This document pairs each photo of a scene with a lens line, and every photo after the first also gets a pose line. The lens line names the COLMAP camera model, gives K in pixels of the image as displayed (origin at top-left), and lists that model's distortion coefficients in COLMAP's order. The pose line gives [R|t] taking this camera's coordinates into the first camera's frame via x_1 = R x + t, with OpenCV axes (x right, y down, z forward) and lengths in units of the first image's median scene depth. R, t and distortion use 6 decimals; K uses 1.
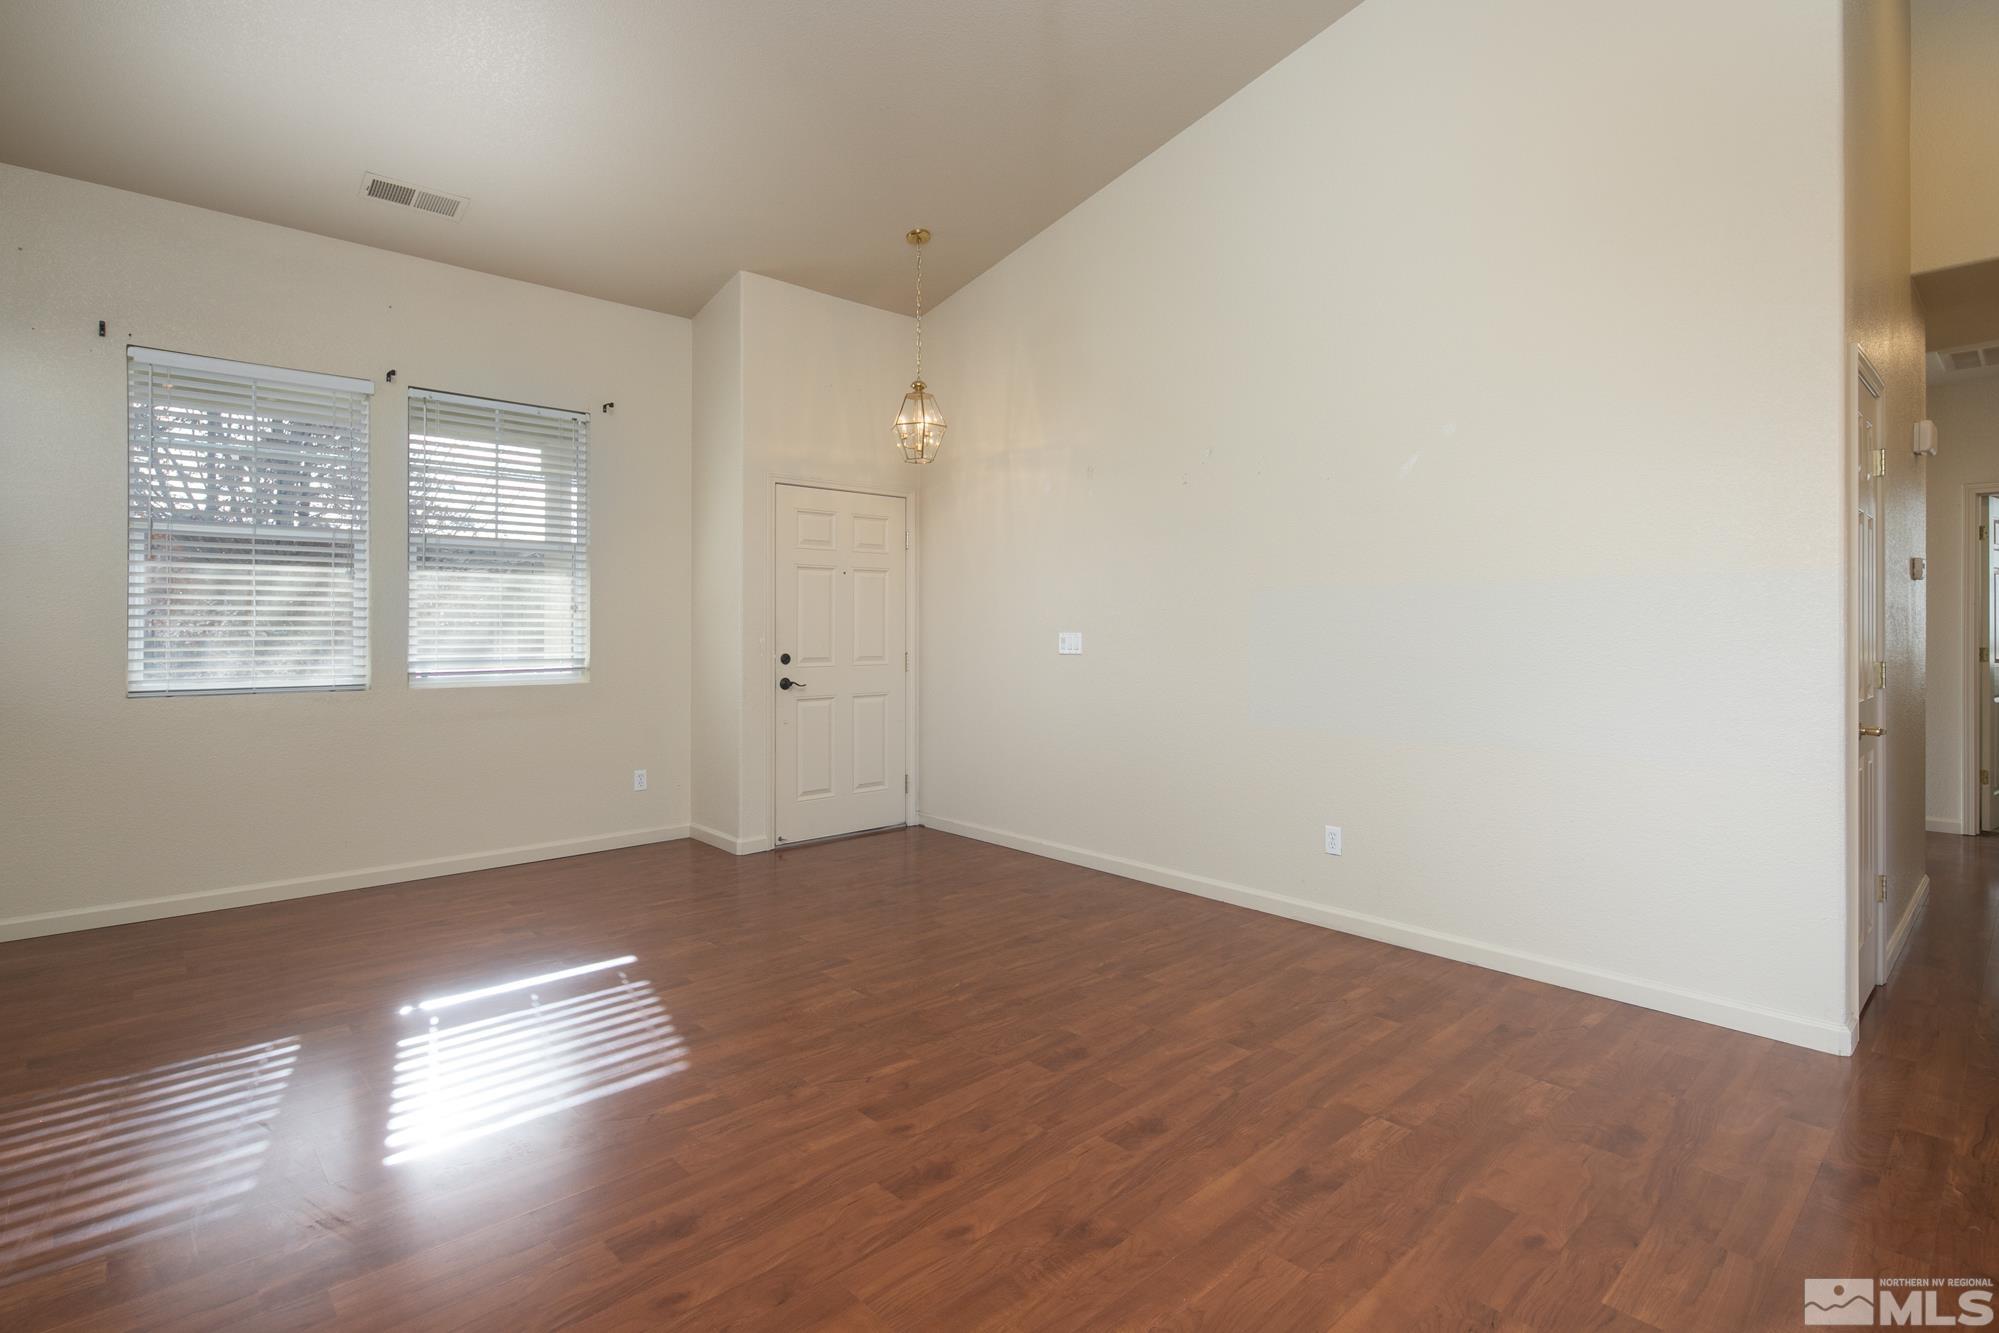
lens RADIAL K [[977.4, 0, 987.1], [0, 977.4, 646.3], [0, 0, 1]] dist [0.007707, -0.005742]
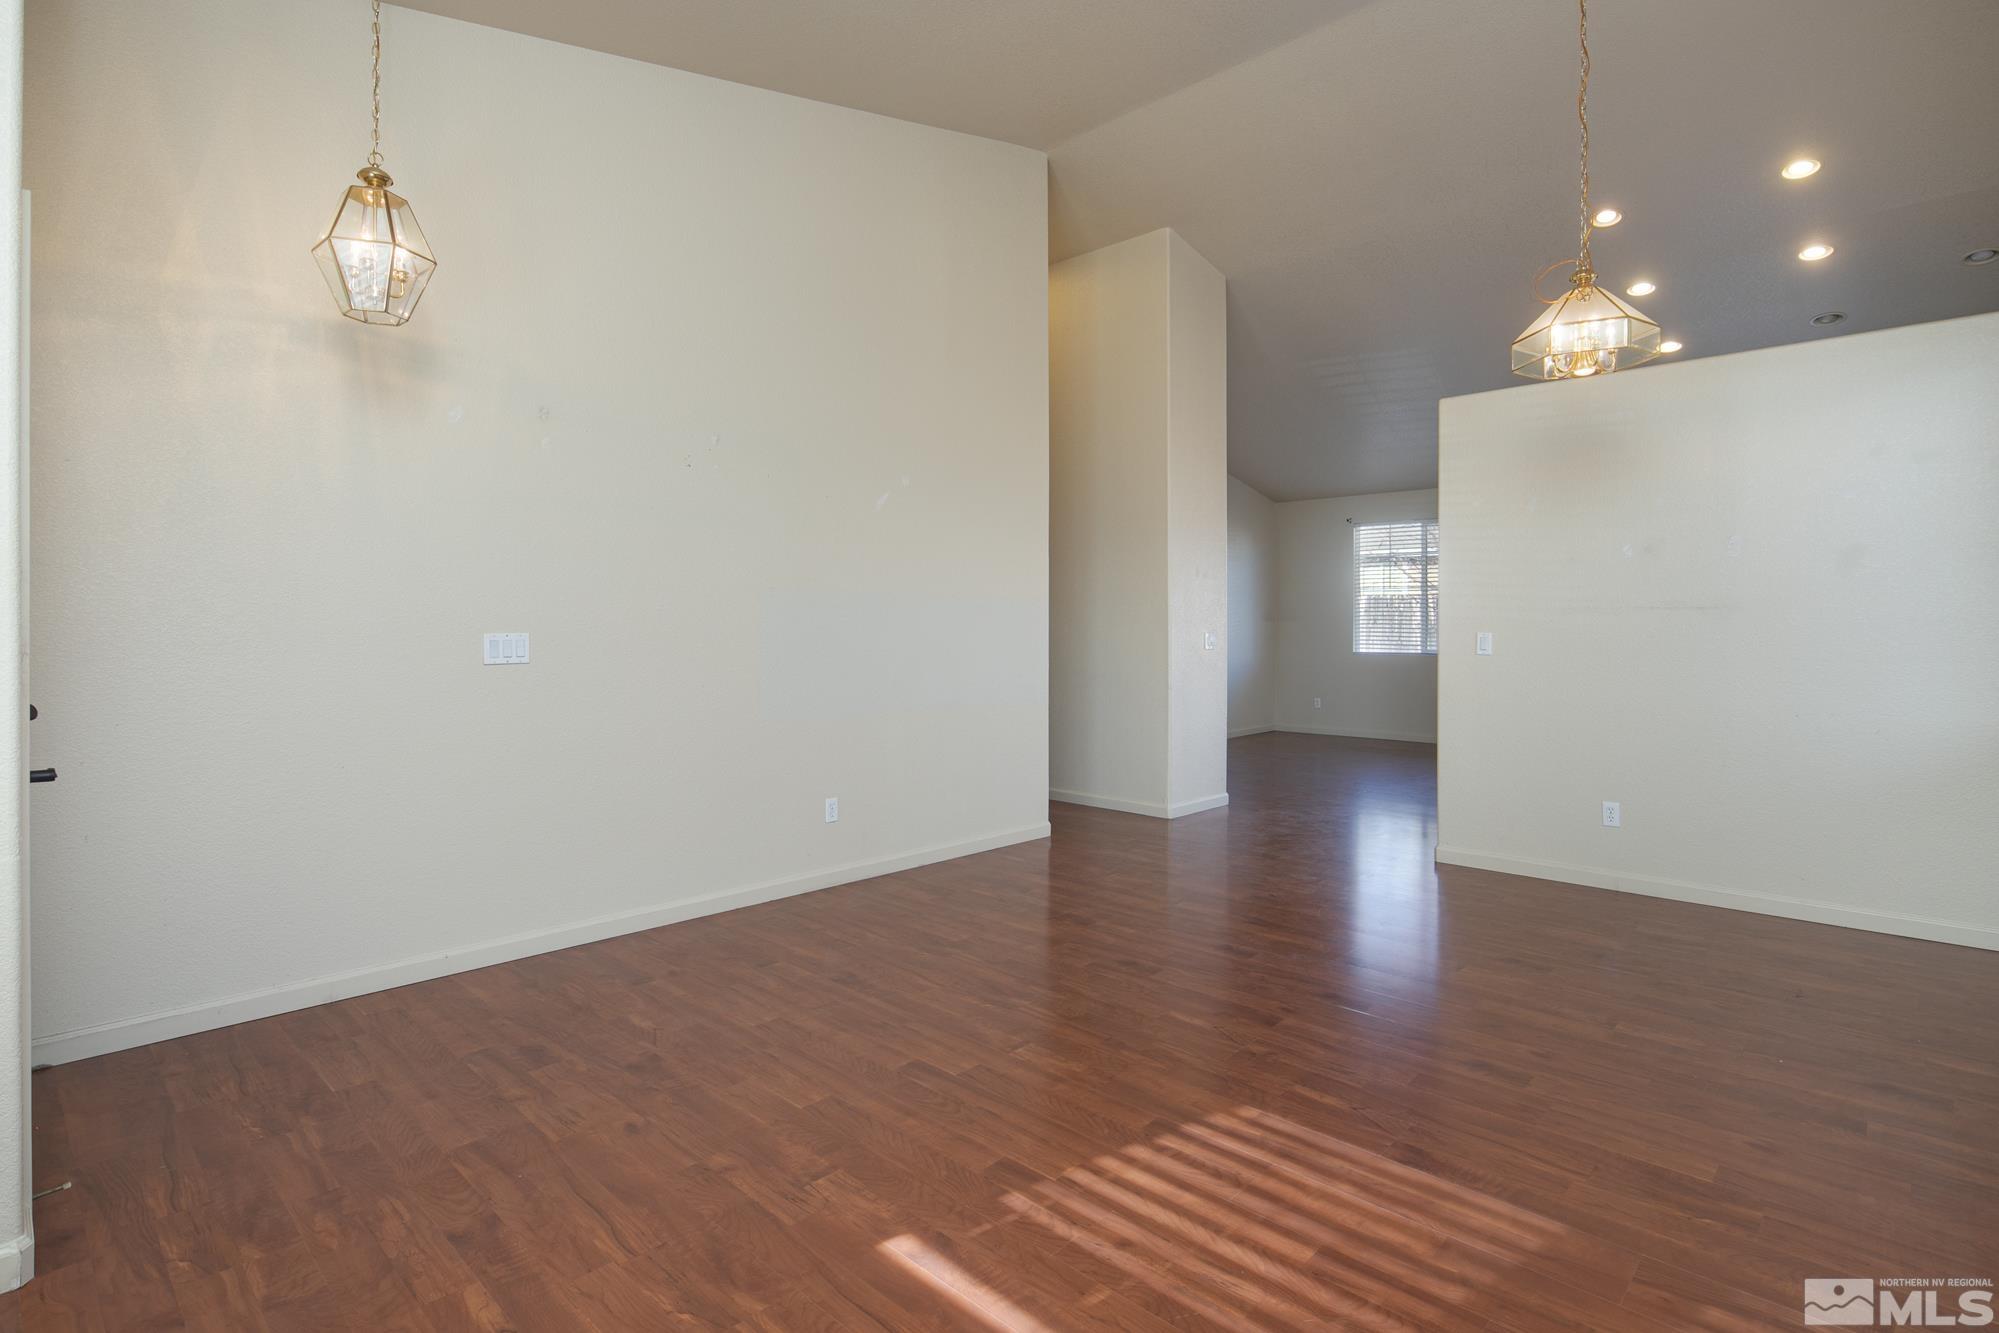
lens RADIAL K [[977.4, 0, 1013.8], [0, 977.4, 617.1], [0, 0, 1]] dist [0.007707, -0.005742]
pose [[-0.082888, 0.006870, 0.996535, -0.996902], [0.015653, 0.999862, -0.005591, -0.024117], [-0.996436, 0.015136, -0.082984, 1.068438]]
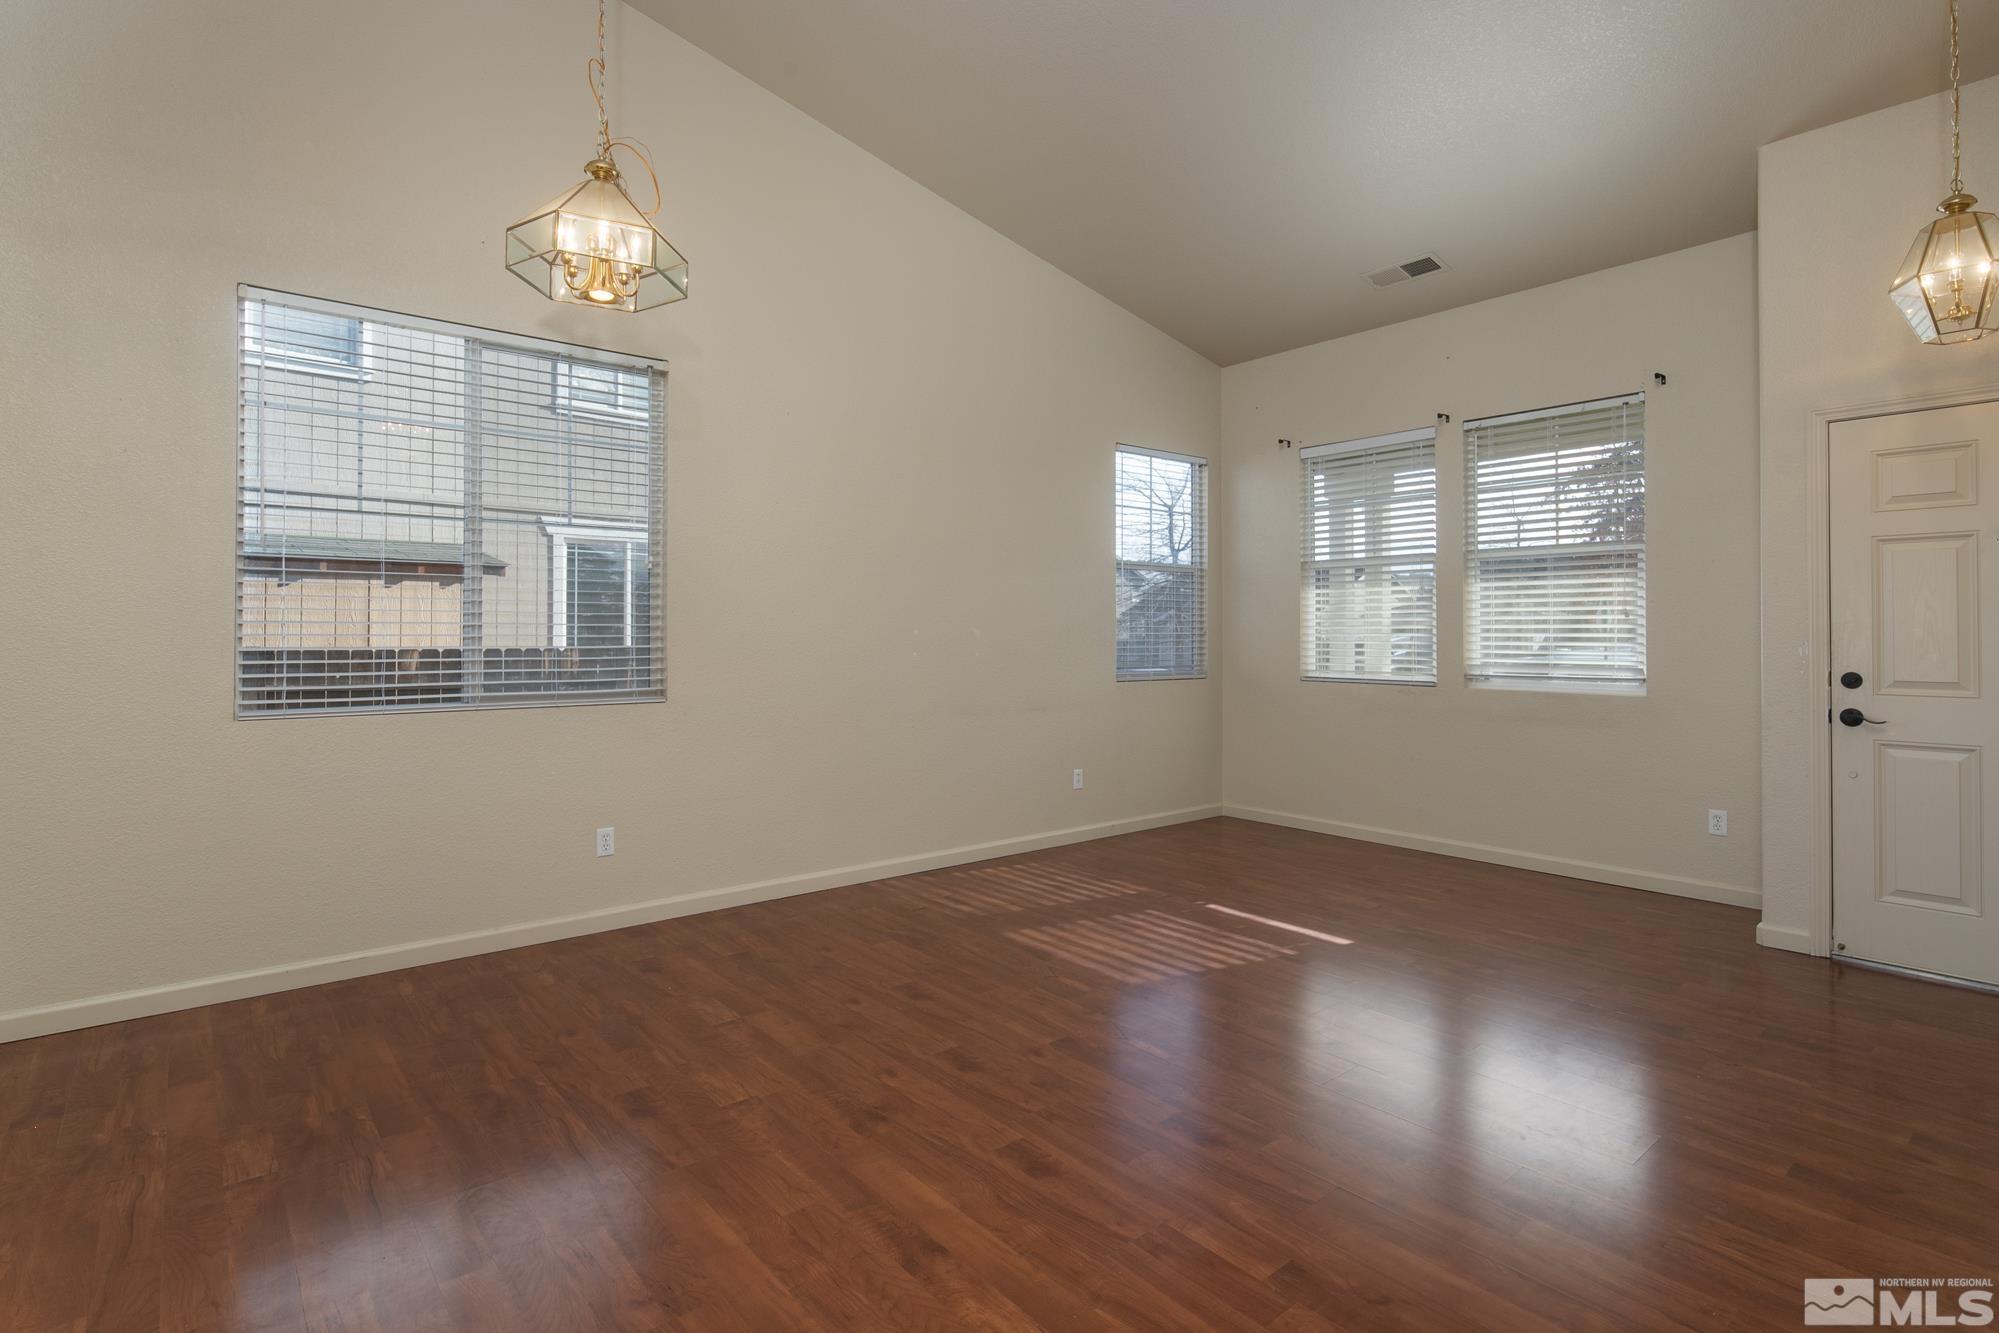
lens RADIAL K [[977.4, 0, 1000.7], [0, 977.4, 659.2], [0, 0, 1]] dist [0.007707, -0.005742]
pose [[-0.049422, 0.024893, -0.998468, 0.798513], [-0.019205, 0.999481, 0.025869, -0.012927], [0.998593, 0.020454, -0.048918, 0.731284]]
